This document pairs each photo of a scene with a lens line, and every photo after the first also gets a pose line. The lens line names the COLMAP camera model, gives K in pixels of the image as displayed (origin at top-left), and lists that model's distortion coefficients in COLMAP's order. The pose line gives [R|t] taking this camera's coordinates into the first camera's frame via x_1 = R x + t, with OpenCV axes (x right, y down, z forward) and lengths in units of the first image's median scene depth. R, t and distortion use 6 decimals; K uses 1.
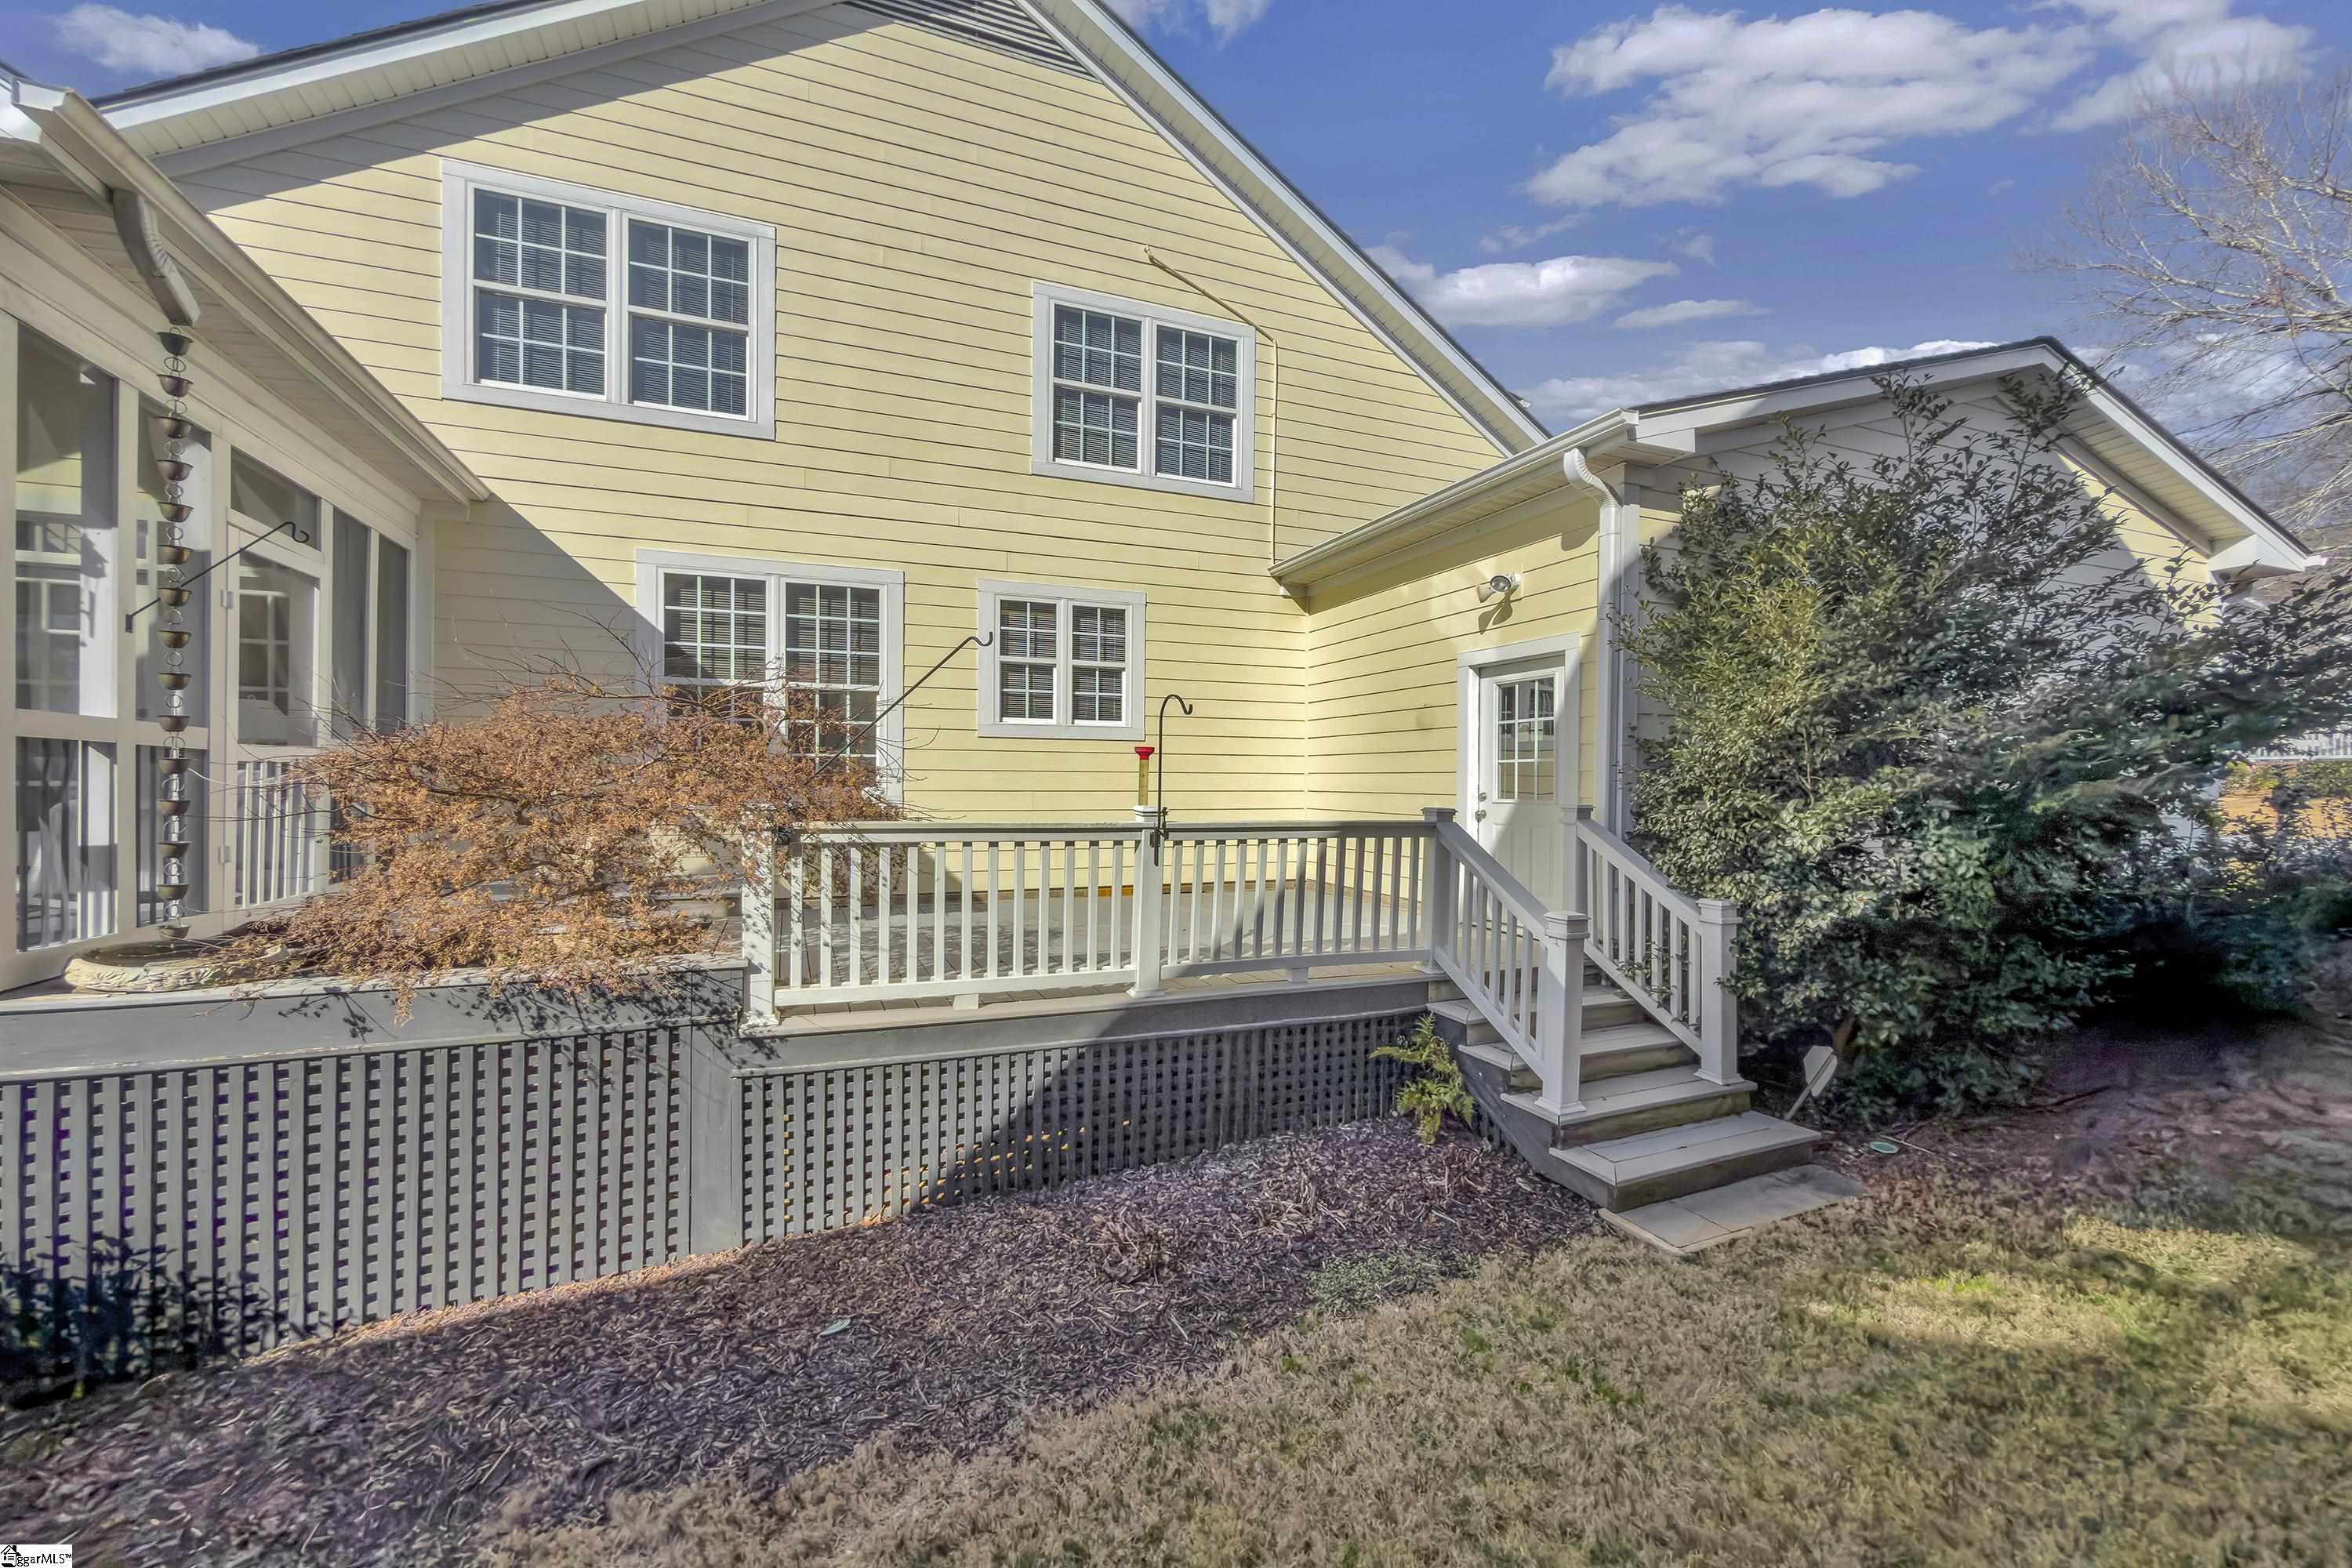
lens RADIAL K [[946.1, 0, 1180.5], [0, 946.1, 786.3], [0, 0, 1]] dist [-0.006454, -0.000289]
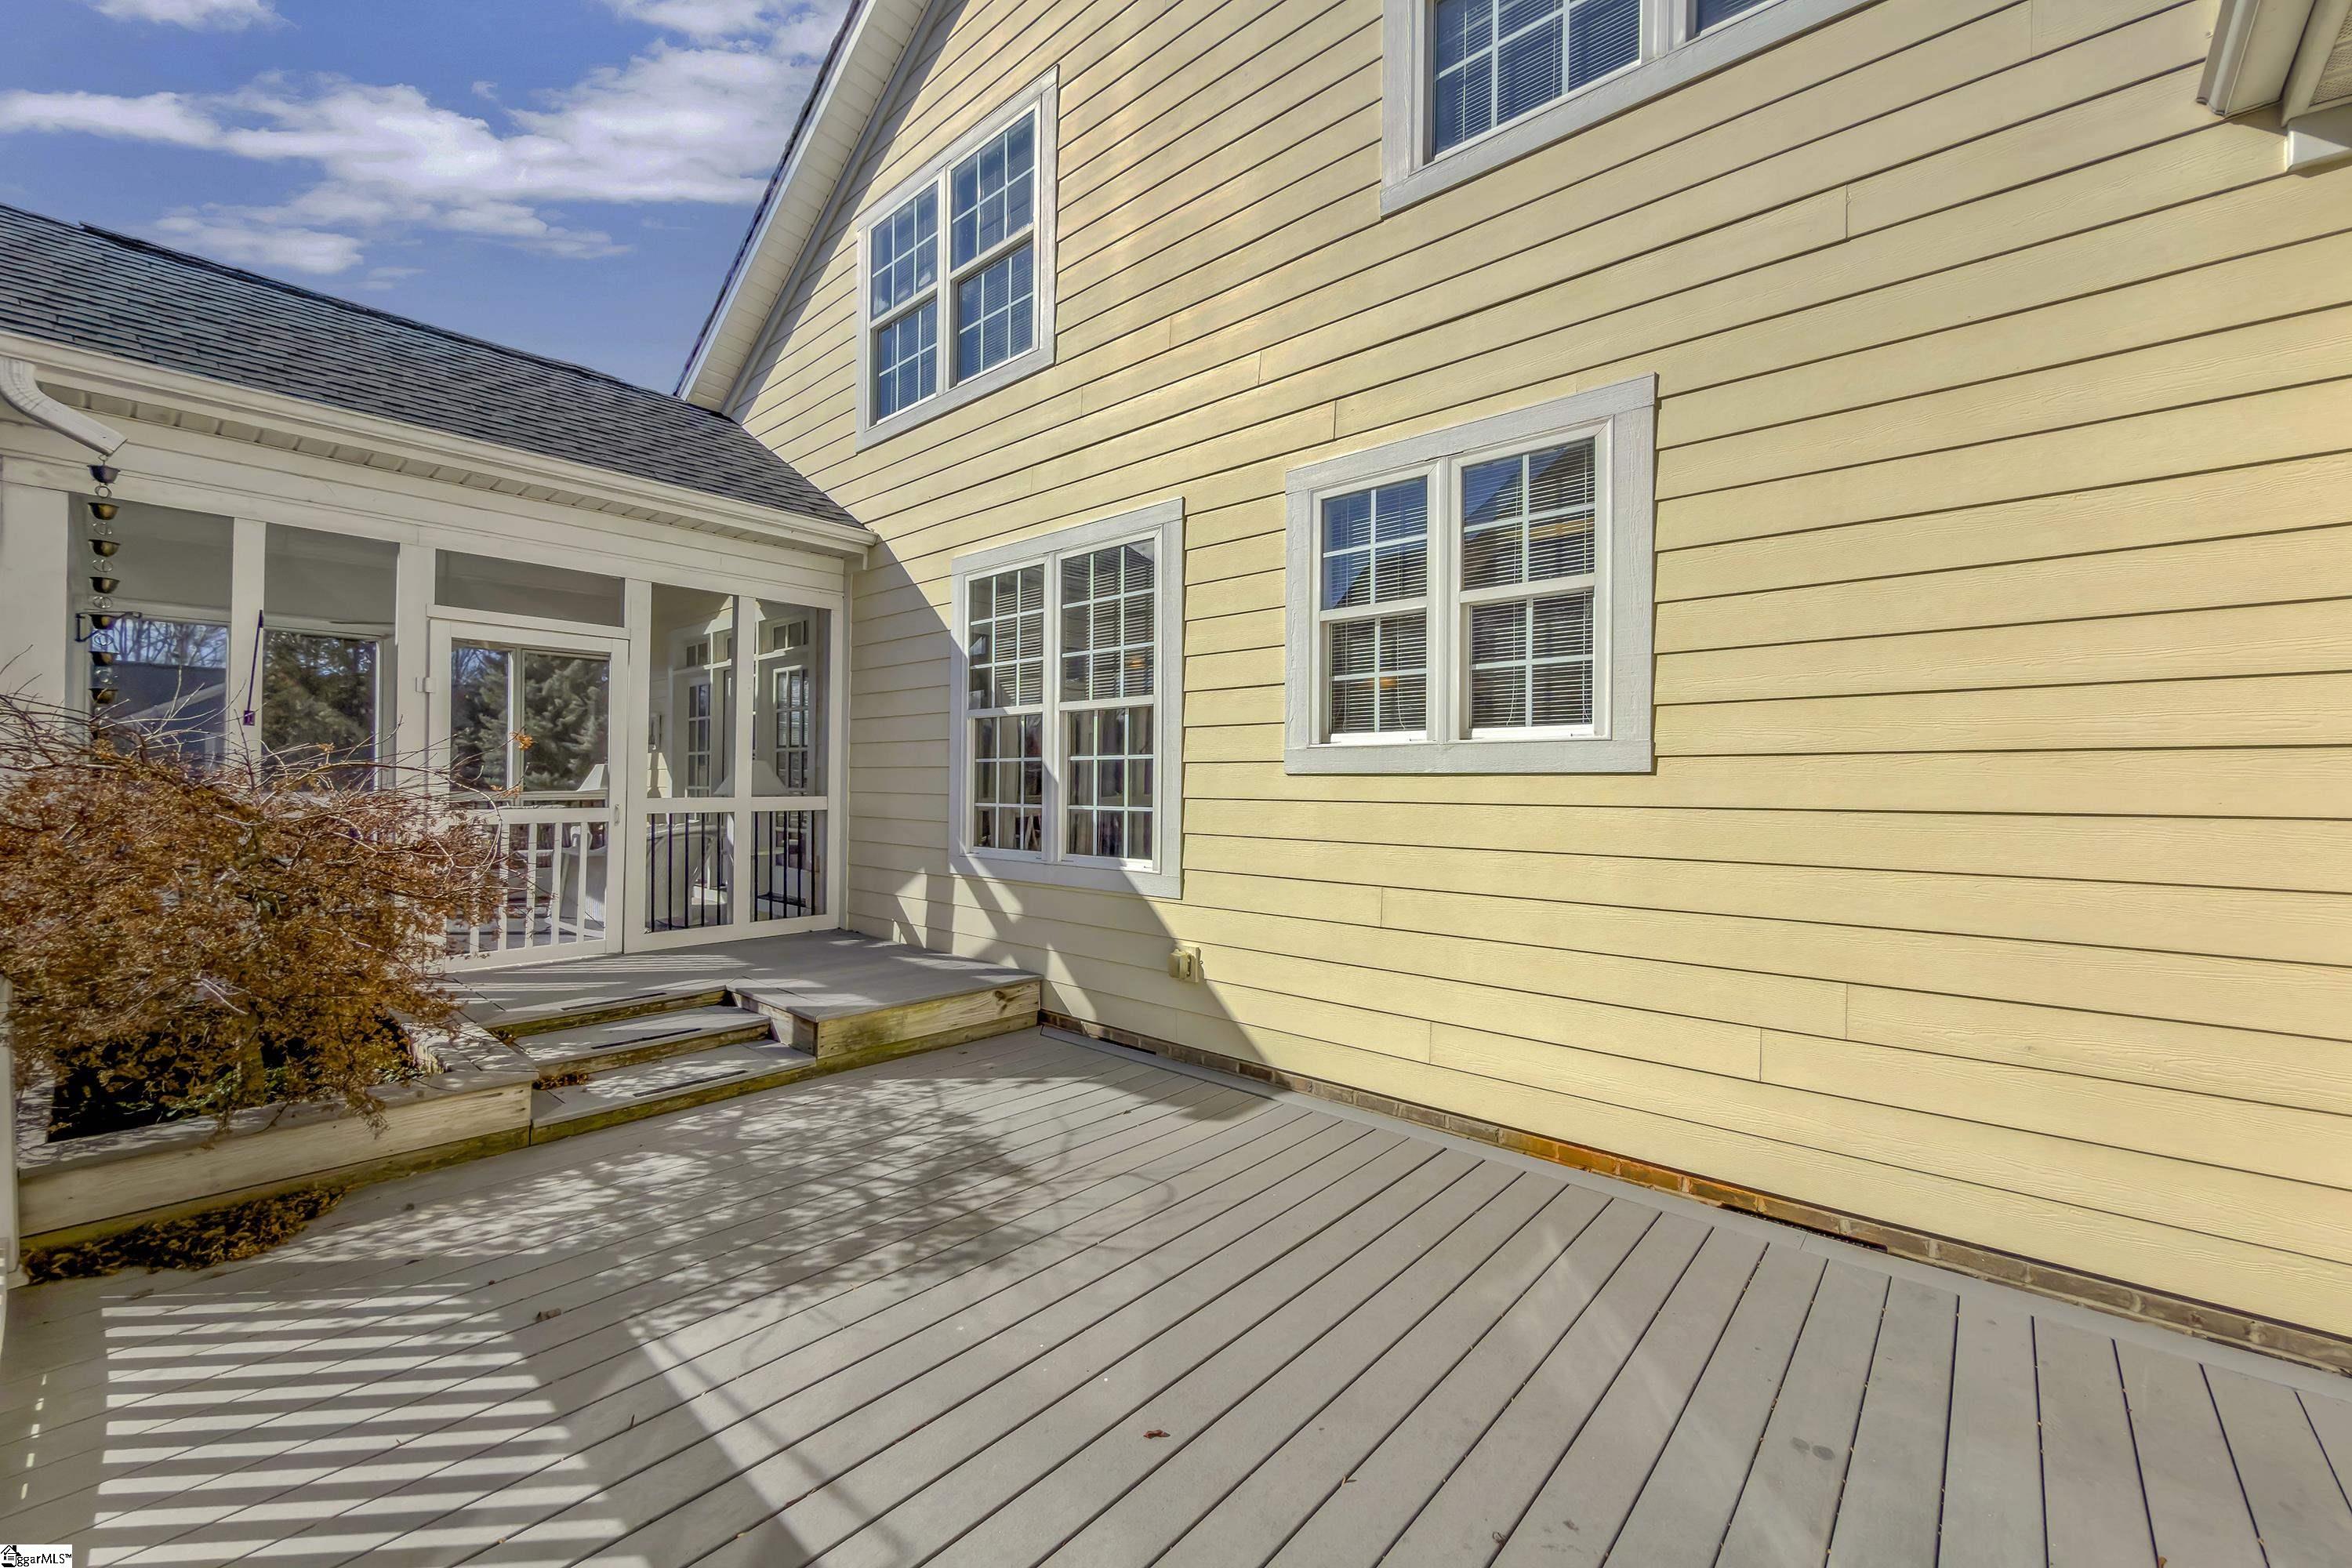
lens RADIAL K [[946.1, 0, 1175.6], [0, 946.1, 787.3], [0, 0, 1]] dist [-0.006454, -0.000289]
pose [[0.447557, -0.004148, -0.894246, 0.244564], [-0.010822, 0.999891, -0.010055, -0.041871], [0.894190, 0.014177, 0.447464, 0.766710]]
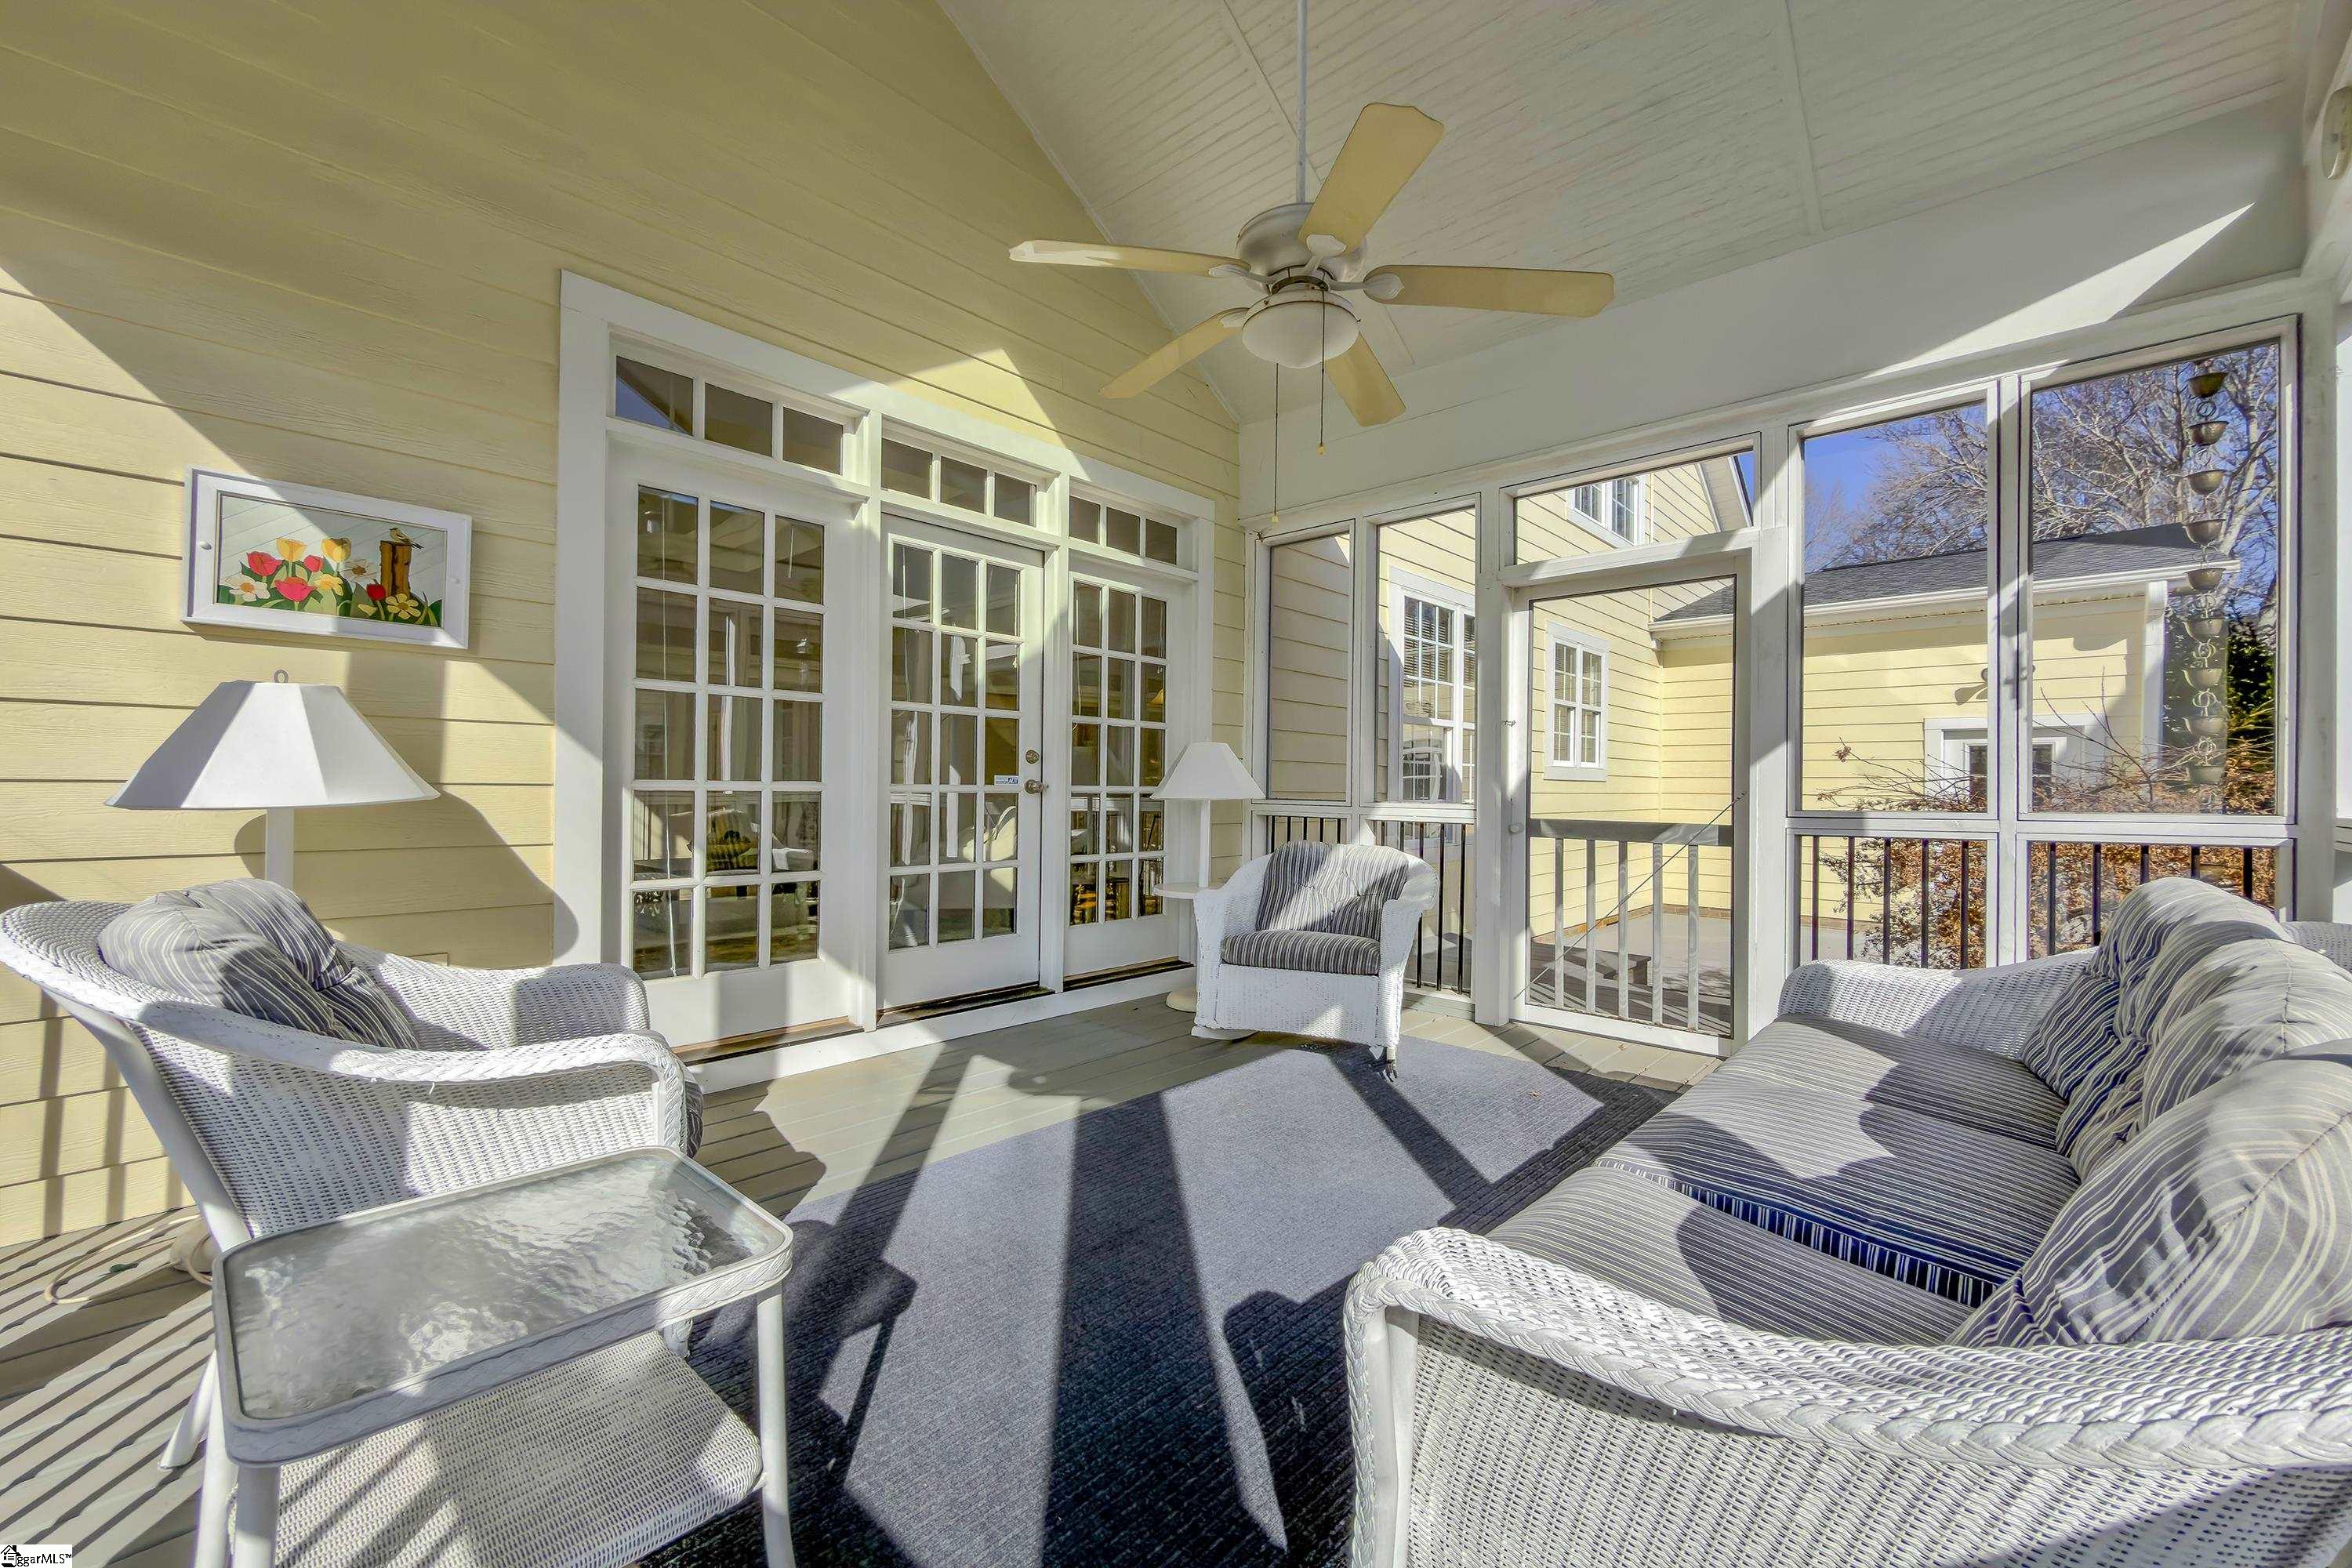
lens RADIAL K [[946.1, 0, 1182.5], [0, 946.1, 781.6], [0, 0, 1]] dist [-0.006454, -0.000289]
pose [[0.905442, 0.003282, 0.424457, -1.058361], [0.000699, 0.999957, -0.009222, -0.045070], [-0.424470, 0.008647, 0.905401, 0.286694]]
